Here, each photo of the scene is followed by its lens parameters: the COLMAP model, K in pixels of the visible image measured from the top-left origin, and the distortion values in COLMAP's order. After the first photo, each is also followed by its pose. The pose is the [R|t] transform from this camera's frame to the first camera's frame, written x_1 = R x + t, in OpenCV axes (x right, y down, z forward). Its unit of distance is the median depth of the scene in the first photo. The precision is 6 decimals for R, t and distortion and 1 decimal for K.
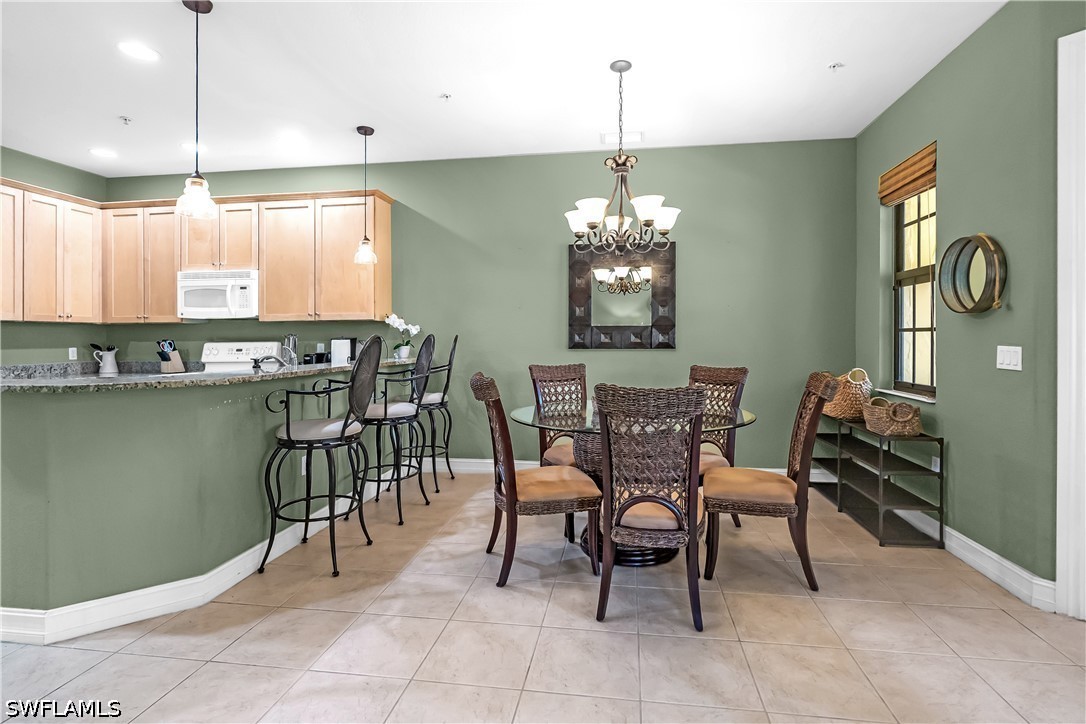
lens RADIAL K [[523.5, 0, 547.6], [0, 523.5, 341.5], [0, 0, 1]] dist [-0.002458, -0.000292]
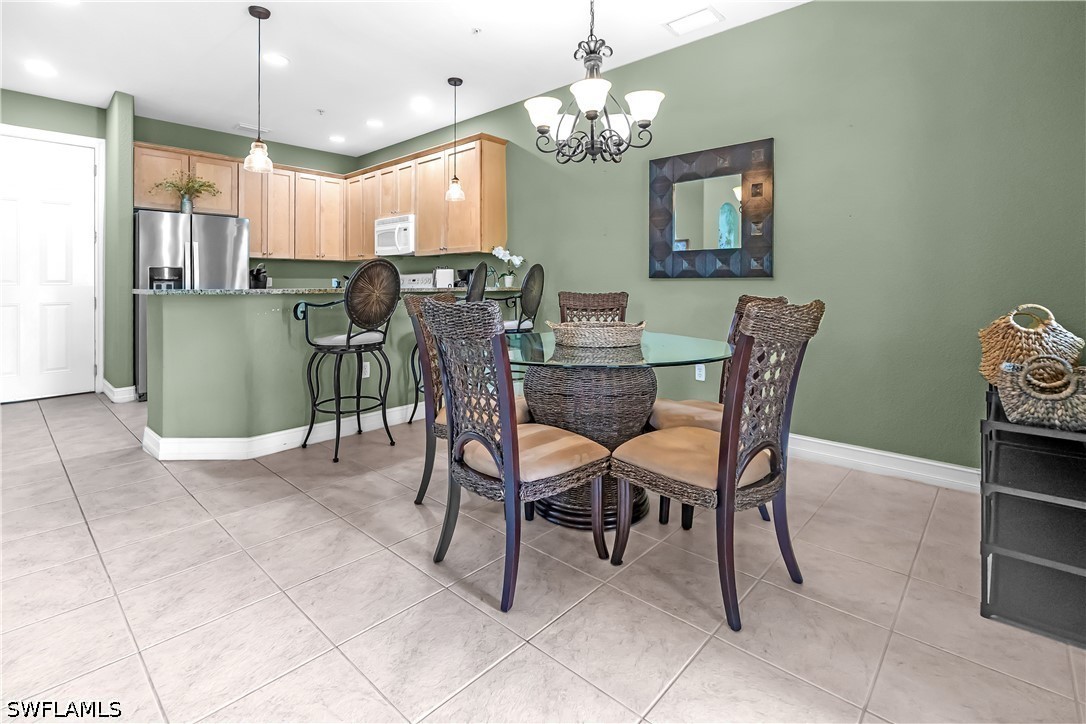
lens RADIAL K [[504.0, 0, 538.4], [0, 504.0, 285.4], [0, 0, 1]] dist [-0.001248, -0.000358]
pose [[0.826436, 0.007639, -0.562979, 0.362746], [-0.008588, 0.999963, 0.000962, 0.027050], [0.562965, 0.004040, 0.826471, 0.189411]]
